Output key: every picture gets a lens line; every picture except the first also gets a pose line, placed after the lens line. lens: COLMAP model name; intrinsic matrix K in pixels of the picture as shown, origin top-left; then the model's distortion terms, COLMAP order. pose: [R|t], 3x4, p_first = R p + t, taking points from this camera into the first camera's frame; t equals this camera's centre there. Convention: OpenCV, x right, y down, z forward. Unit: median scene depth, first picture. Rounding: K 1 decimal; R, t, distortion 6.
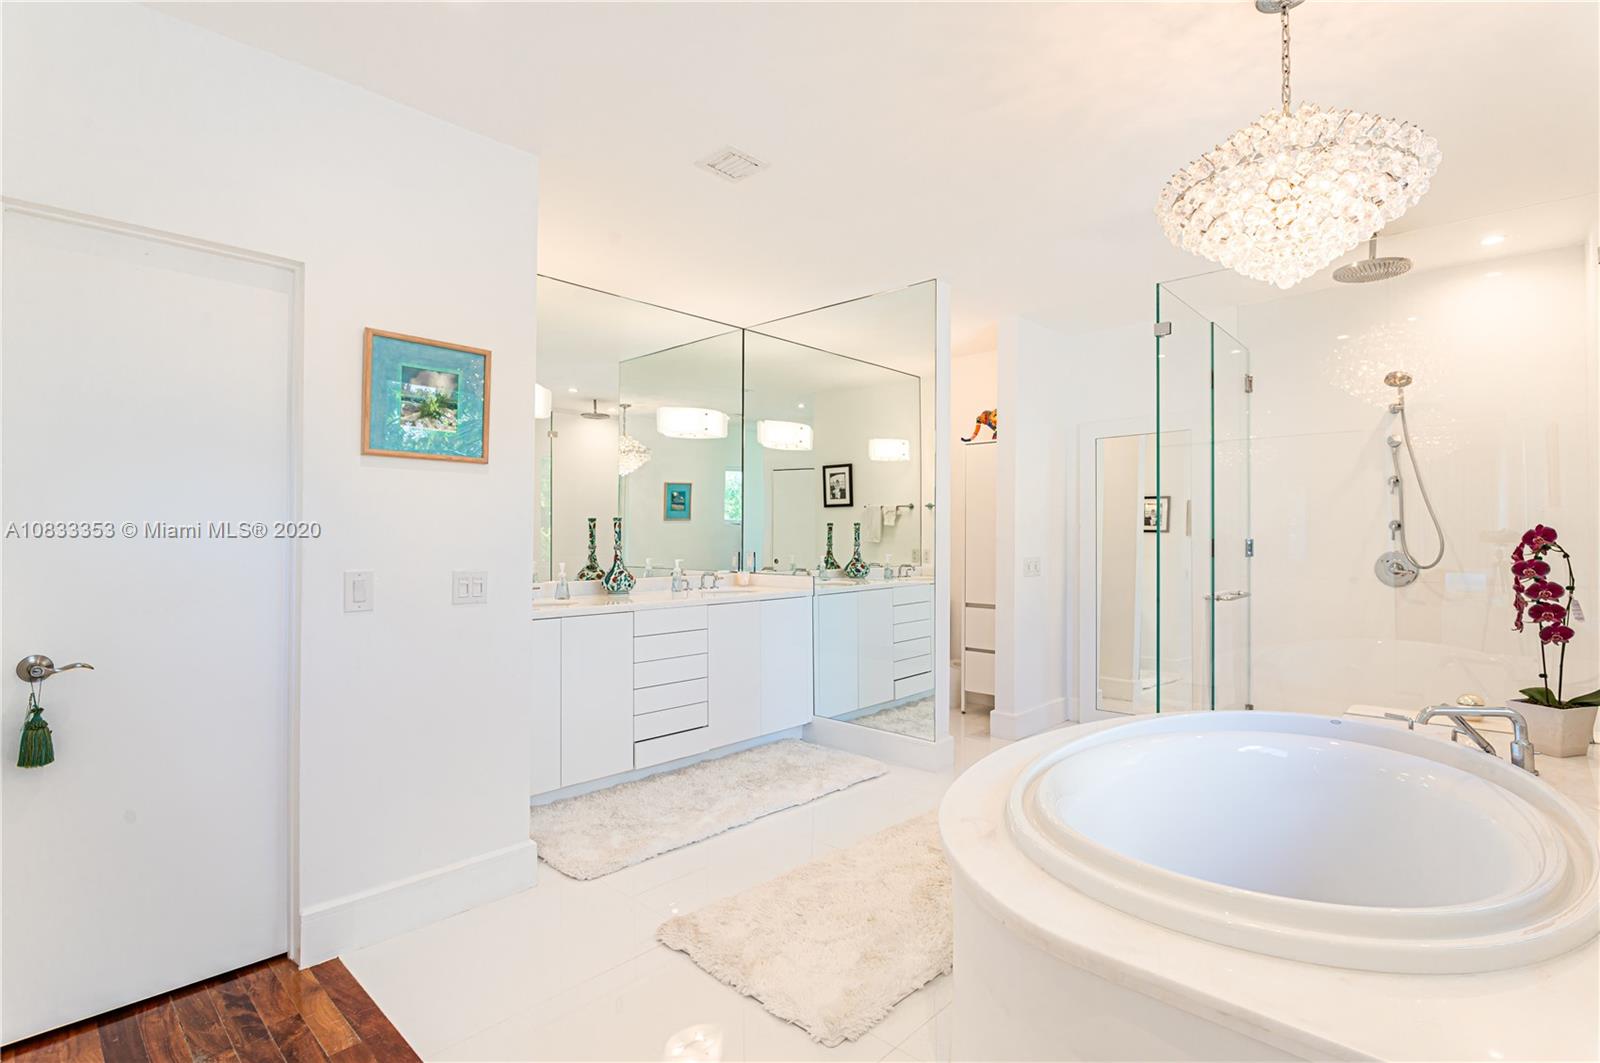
lens RADIAL K [[764.8, 0, 799.9], [0, 764.8, 536.8], [0, 0, 1]] dist [-0.014676, 0.001098]
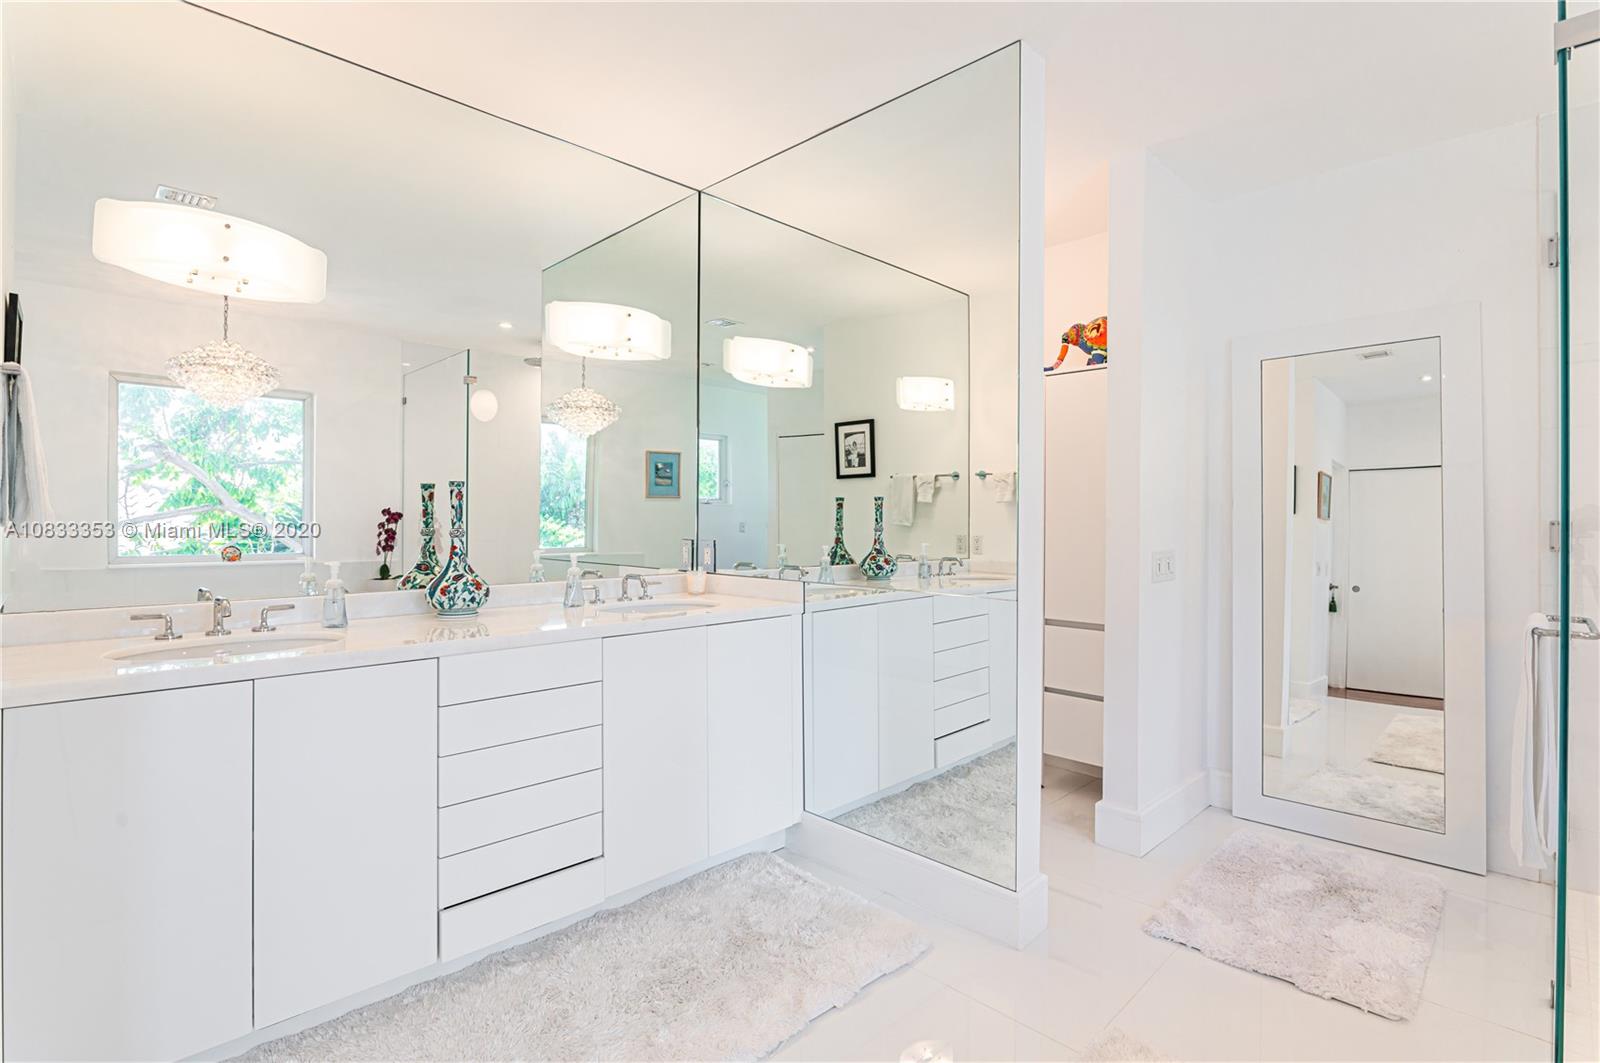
lens RADIAL K [[764.8, 0, 795.5], [0, 764.8, 507.8], [0, 0, 1]] dist [-0.014676, 0.001098]
pose [[0.999066, 0.002072, -0.043150, 0.032417], [-0.002715, 0.999886, -0.014860, 0.001922], [0.043114, 0.014963, 0.998958, 0.342882]]
